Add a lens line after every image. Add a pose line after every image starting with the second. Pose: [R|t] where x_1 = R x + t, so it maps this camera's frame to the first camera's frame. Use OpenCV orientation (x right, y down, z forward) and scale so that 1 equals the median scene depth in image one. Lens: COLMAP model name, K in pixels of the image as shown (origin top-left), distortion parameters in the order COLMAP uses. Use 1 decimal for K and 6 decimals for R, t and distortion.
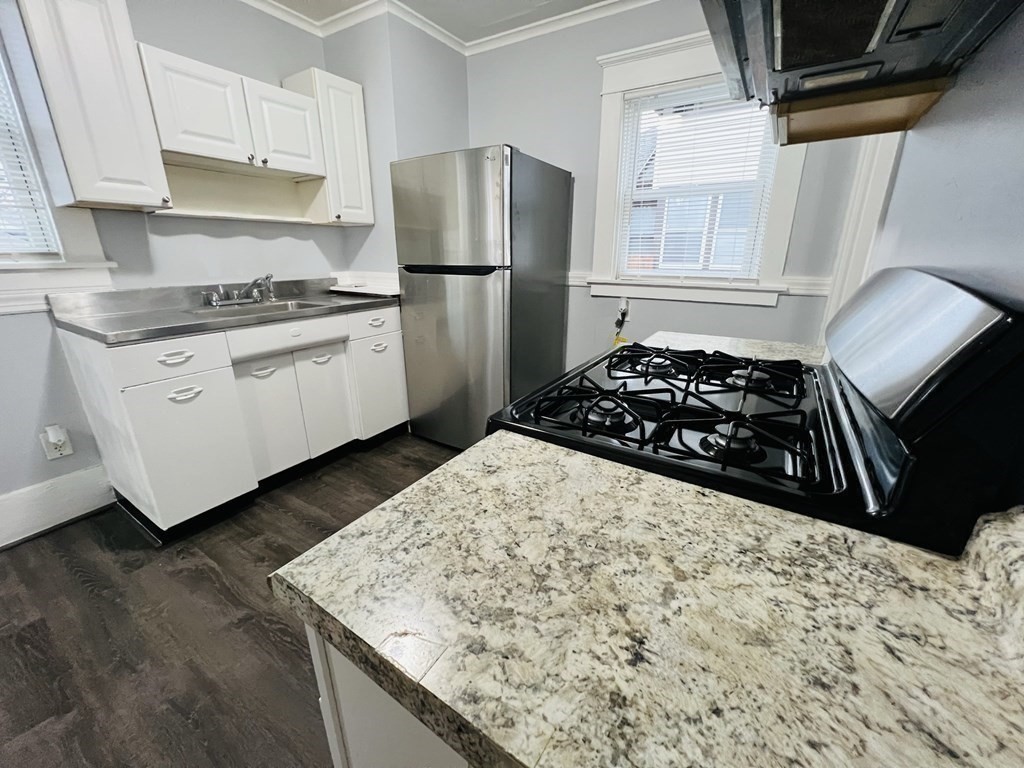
lens RADIAL K [[407.6, 0, 510.2], [0, 407.6, 385.9], [0, 0, 1]] dist [0.000396, 0.000178]
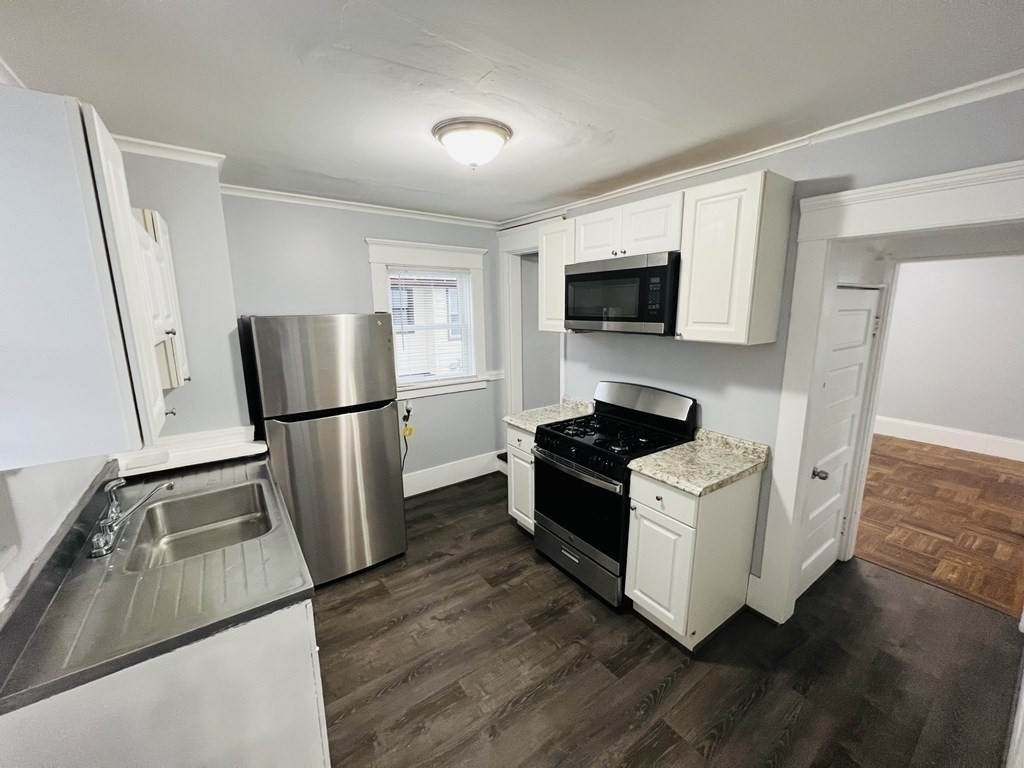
lens RADIAL K [[407.6, 0, 510.2], [0, 407.6, 385.9], [0, 0, 1]] dist [0.000396, 0.000178]
pose [[0.379751, -0.177304, 0.907939, -1.012386], [0.299930, 0.952043, 0.060469, -0.291734], [-0.875118, 0.249355, 0.414718, 0.139908]]
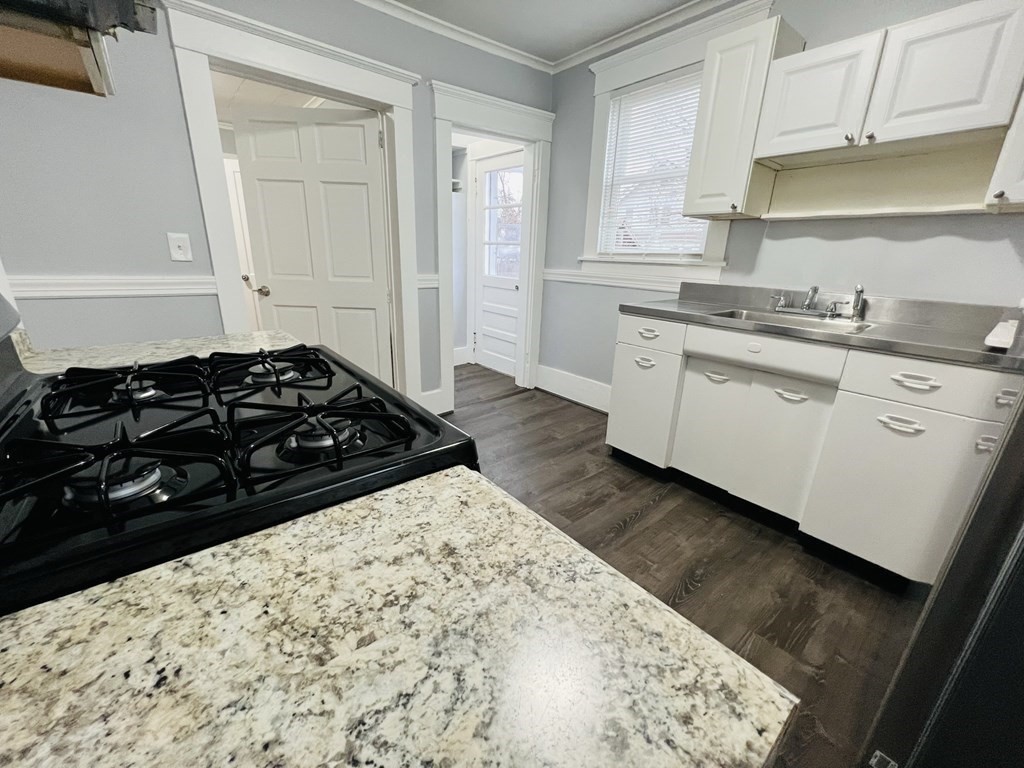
lens RADIAL K [[408.5, 0, 509.5], [0, 408.5, 381.2], [0, 0, 1]] dist [-0.000930, -0.000110]
pose [[-0.313065, 0.278285, -0.908046, 0.397396], [-0.322119, 0.868322, 0.377168, -0.213063], [0.893437, 0.410577, -0.182200, 0.682667]]
